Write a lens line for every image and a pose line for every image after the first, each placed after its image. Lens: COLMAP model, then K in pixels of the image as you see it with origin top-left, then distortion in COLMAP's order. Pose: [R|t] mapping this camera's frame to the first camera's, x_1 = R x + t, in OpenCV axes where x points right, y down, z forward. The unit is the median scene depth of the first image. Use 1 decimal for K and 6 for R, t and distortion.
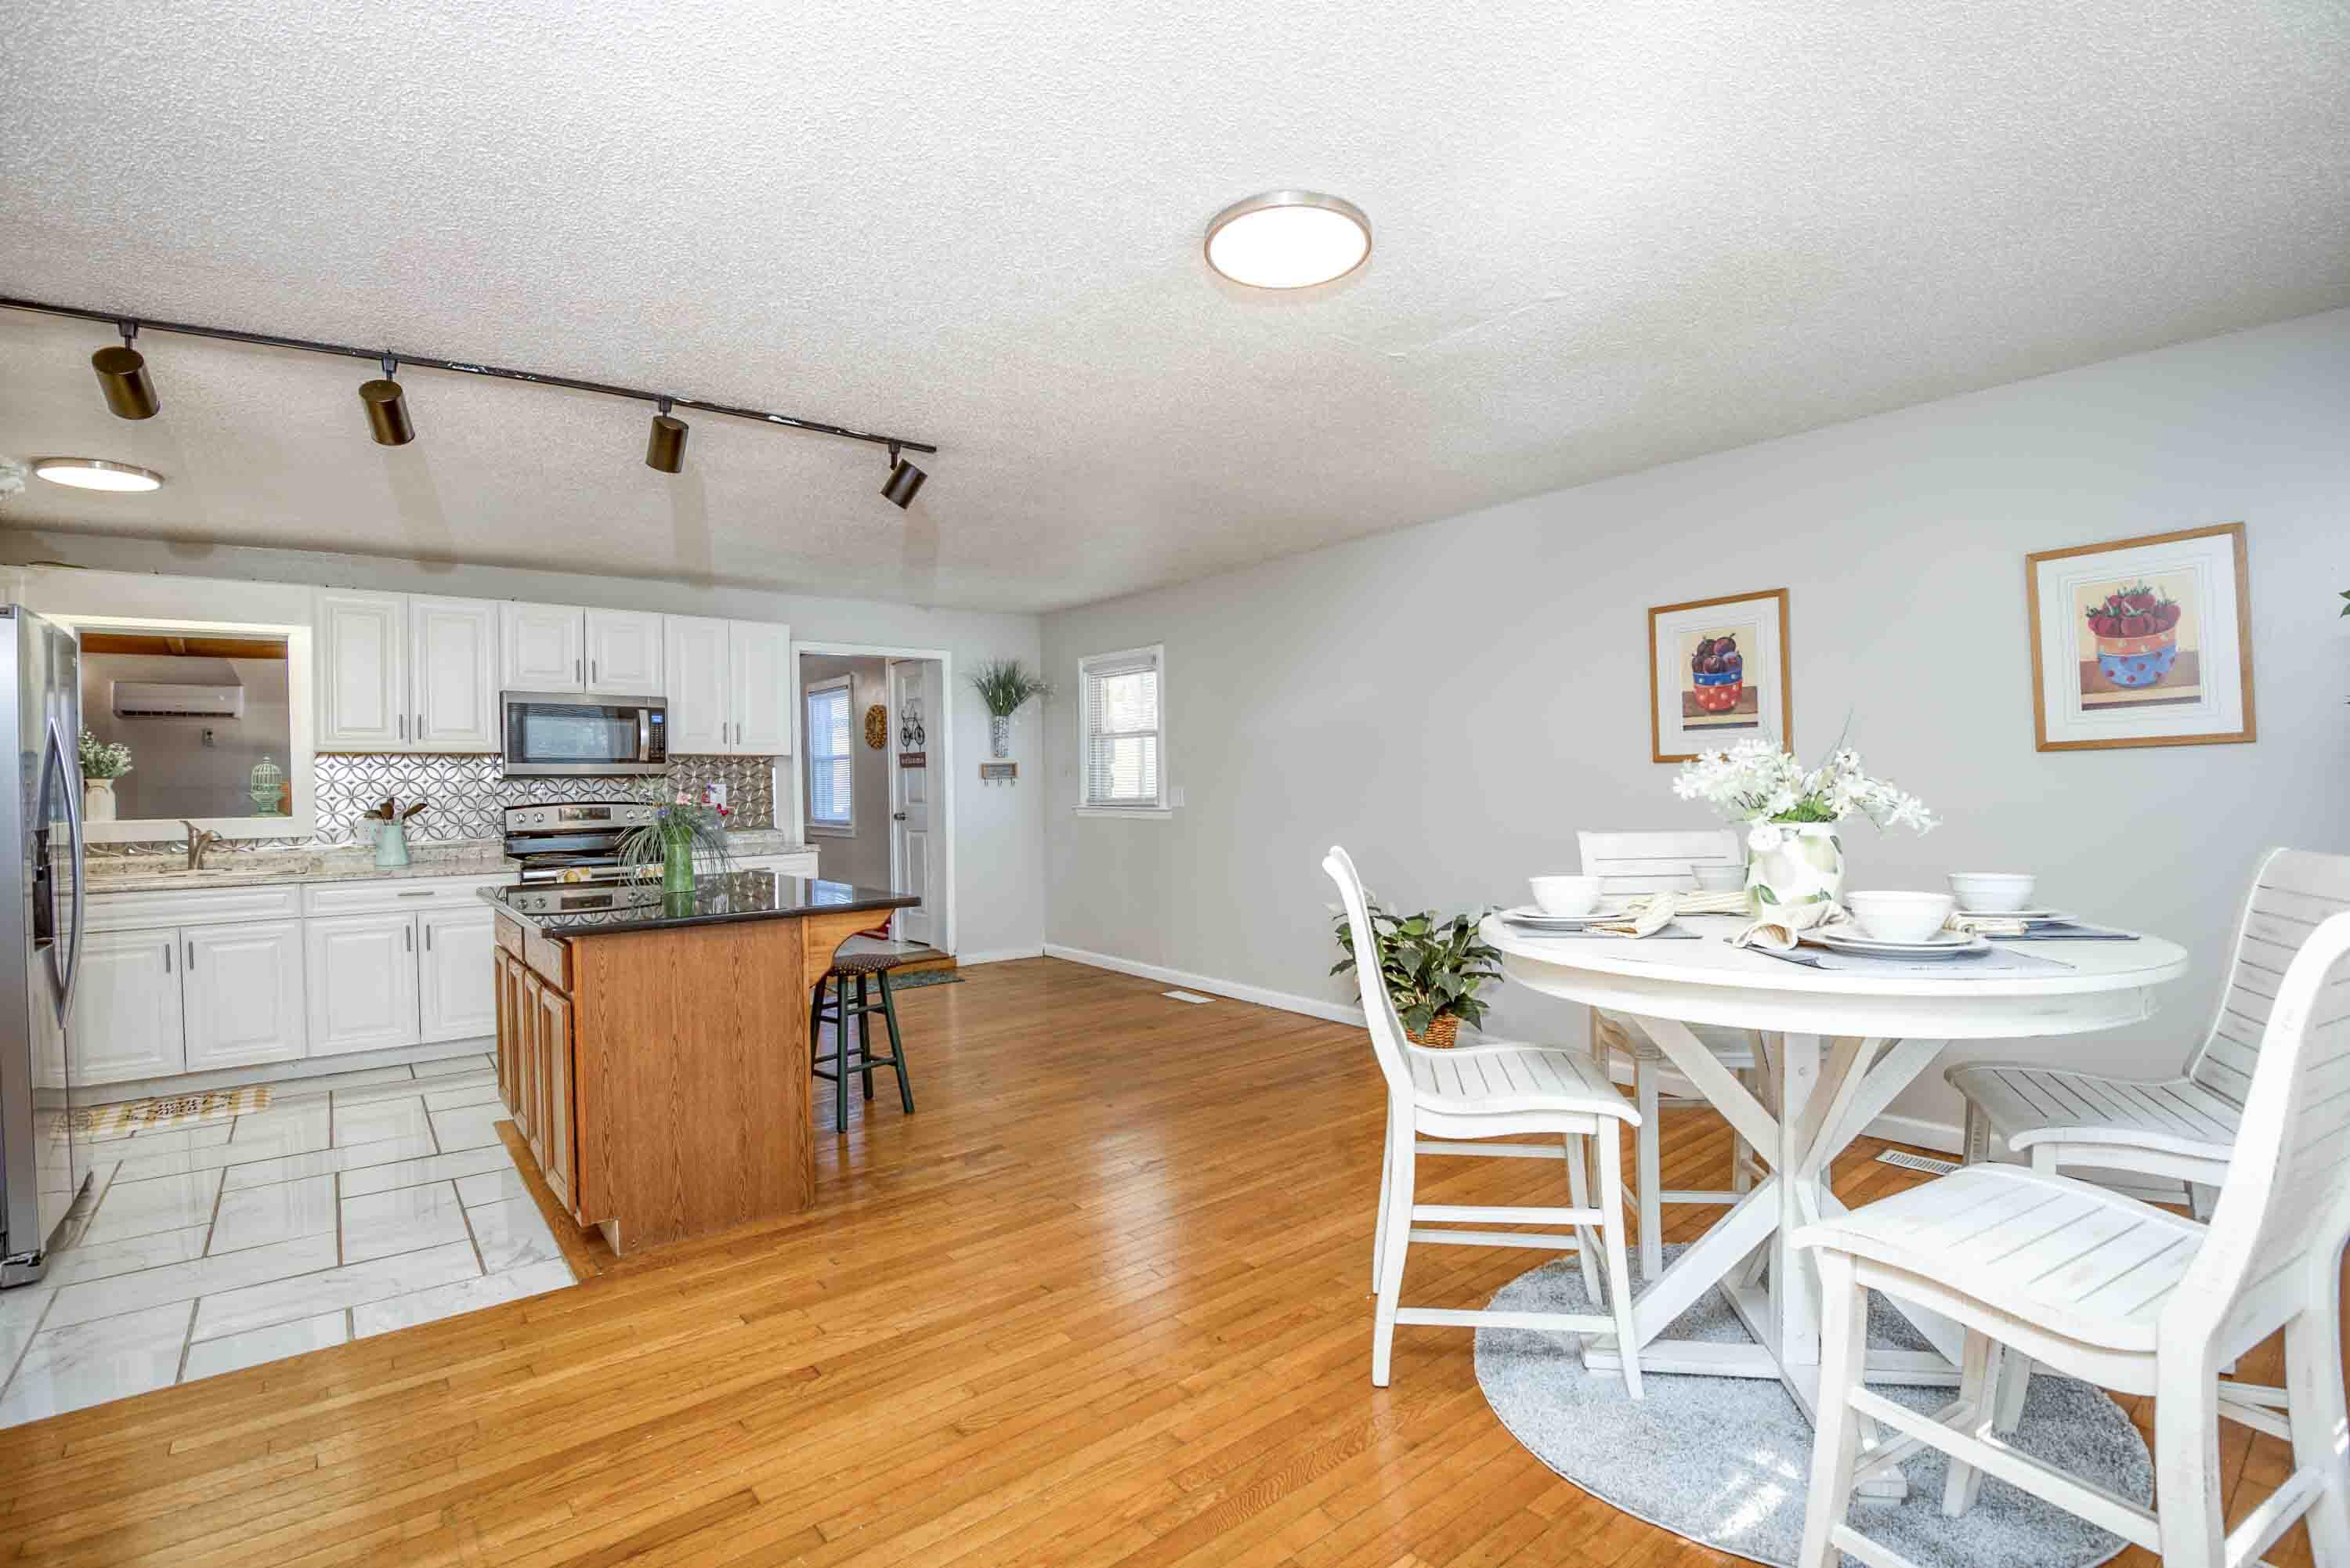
lens RADIAL K [[1082.1, 0, 1170.0], [0, 1082.1, 796.2], [0, 0, 1]] dist [-0.001991, -0.019984]
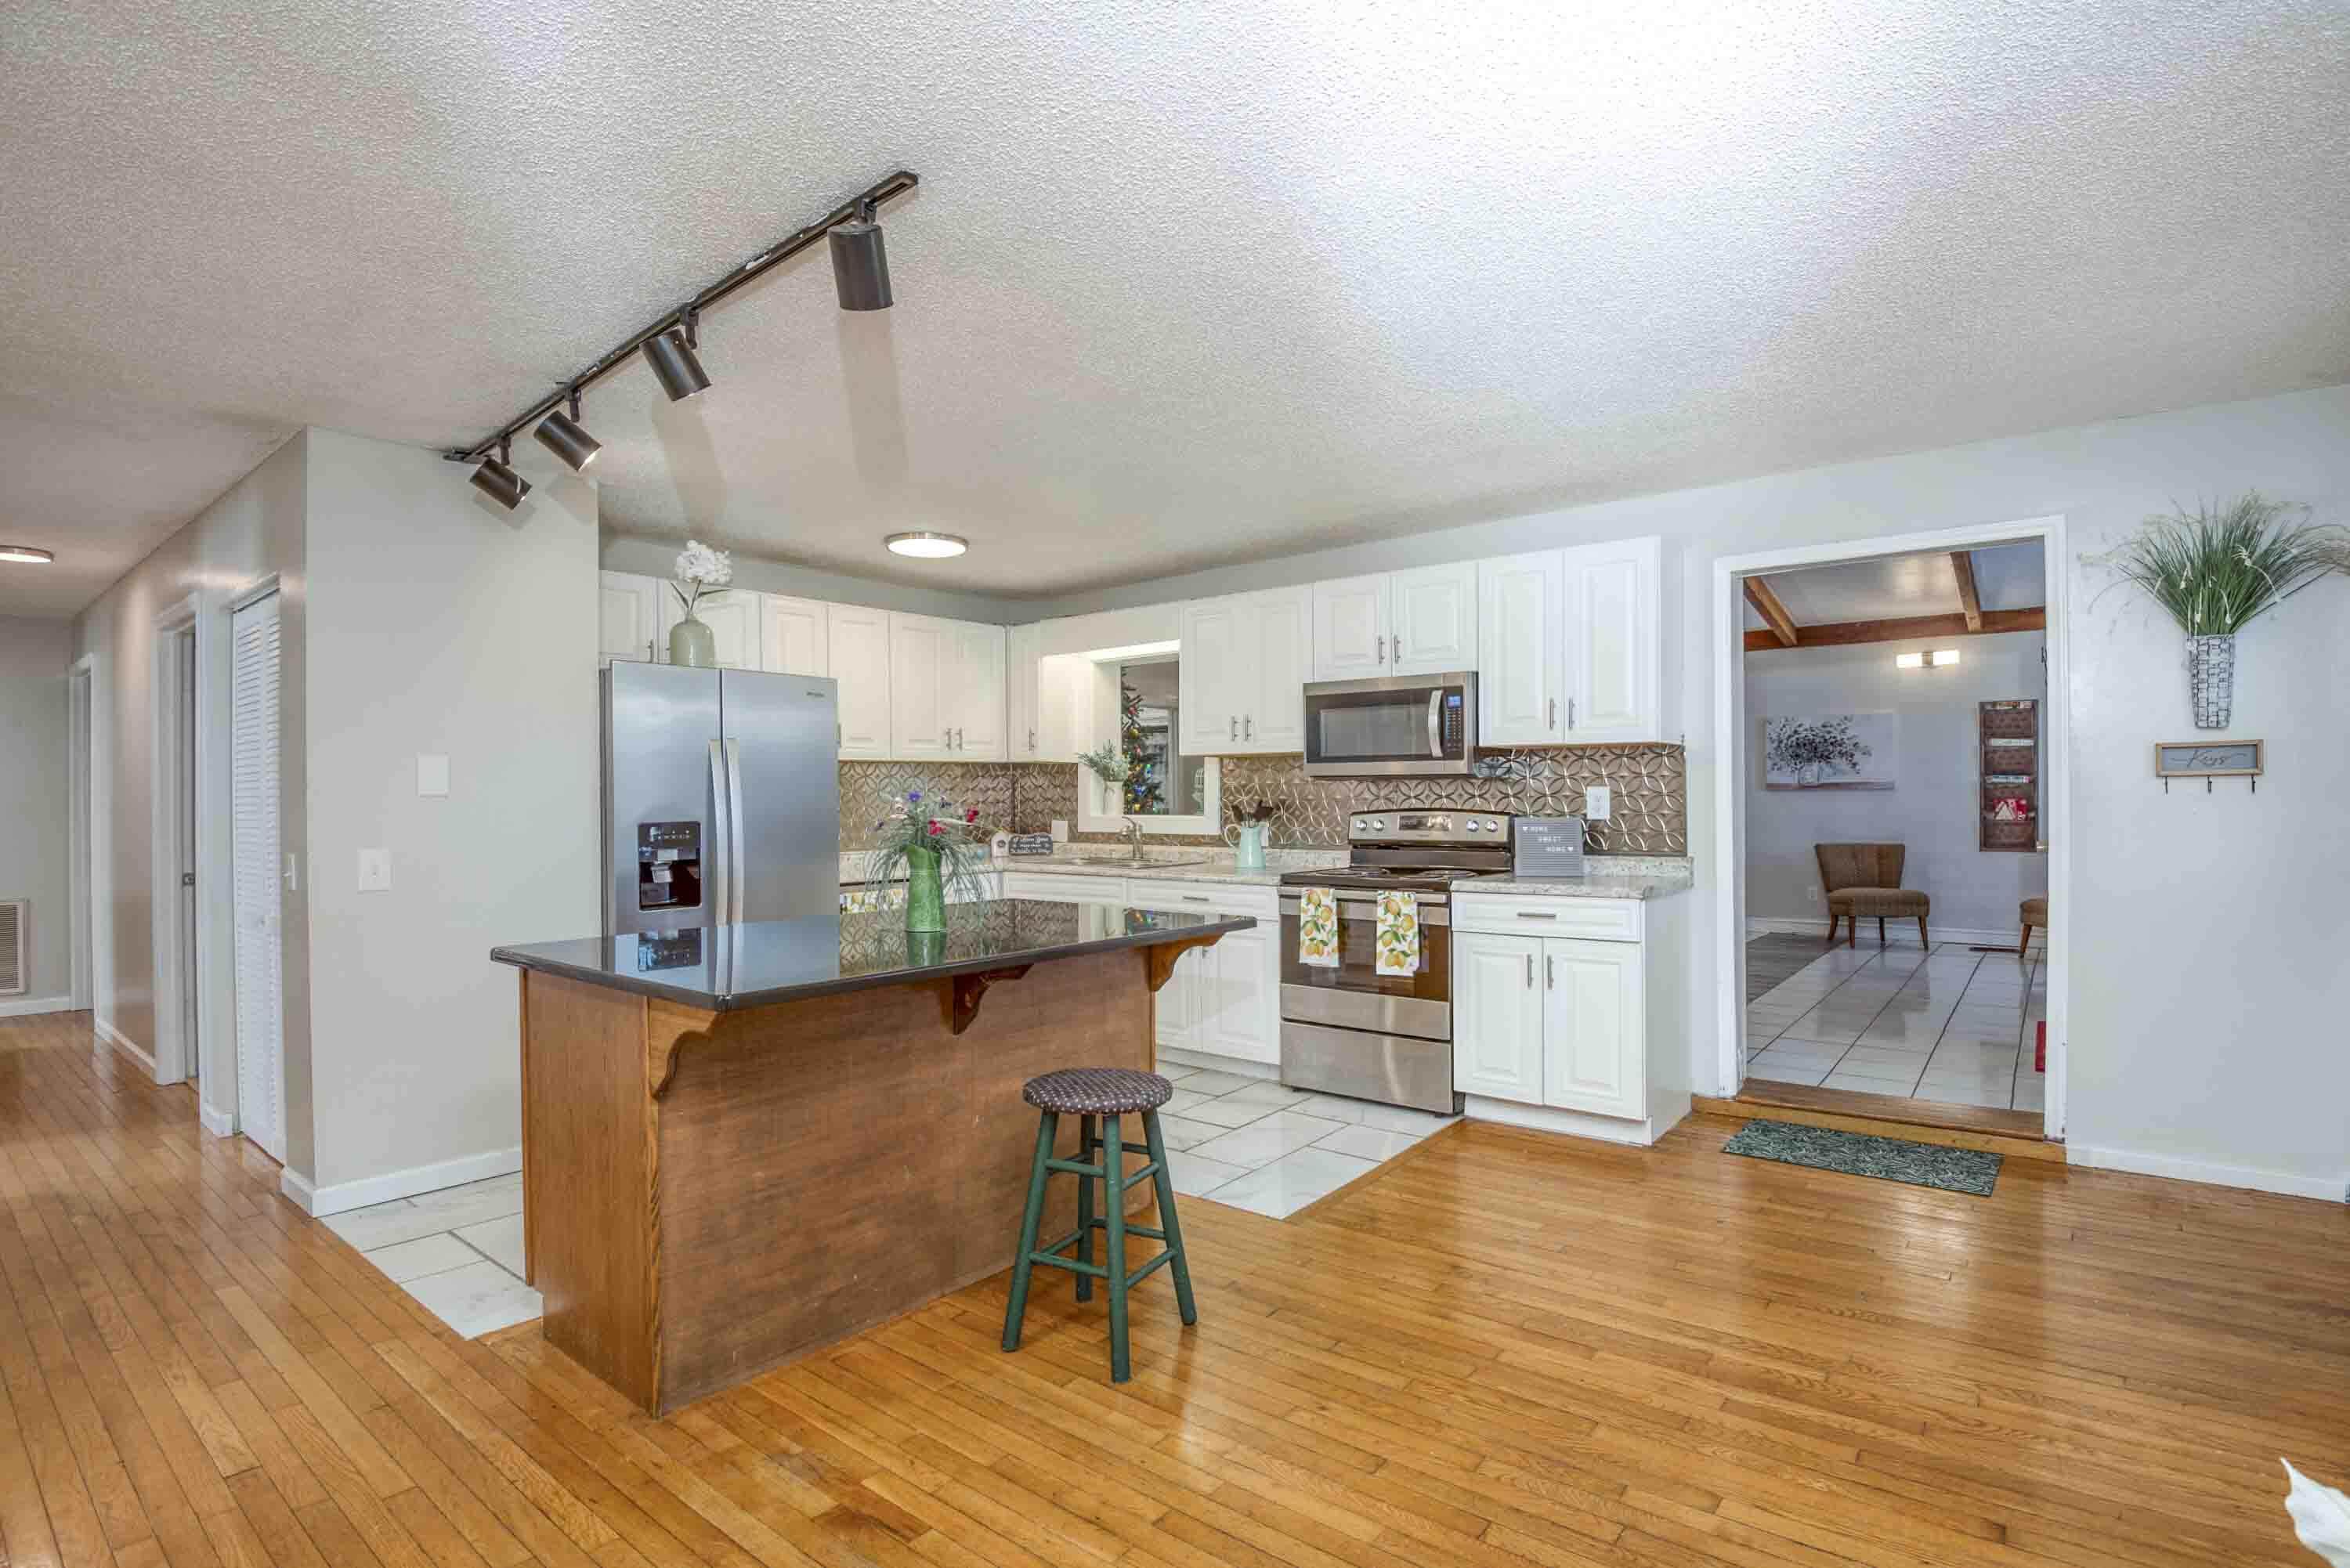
lens RADIAL K [[1082.1, 0, 1170.0], [0, 1082.1, 796.2], [0, 0, 1]] dist [-0.001991, -0.019984]
pose [[0.231500, 0.013918, -0.972735, 0.219635], [-0.008546, 0.999888, 0.012272, -0.012701], [0.972797, 0.005472, 0.231593, 0.638850]]
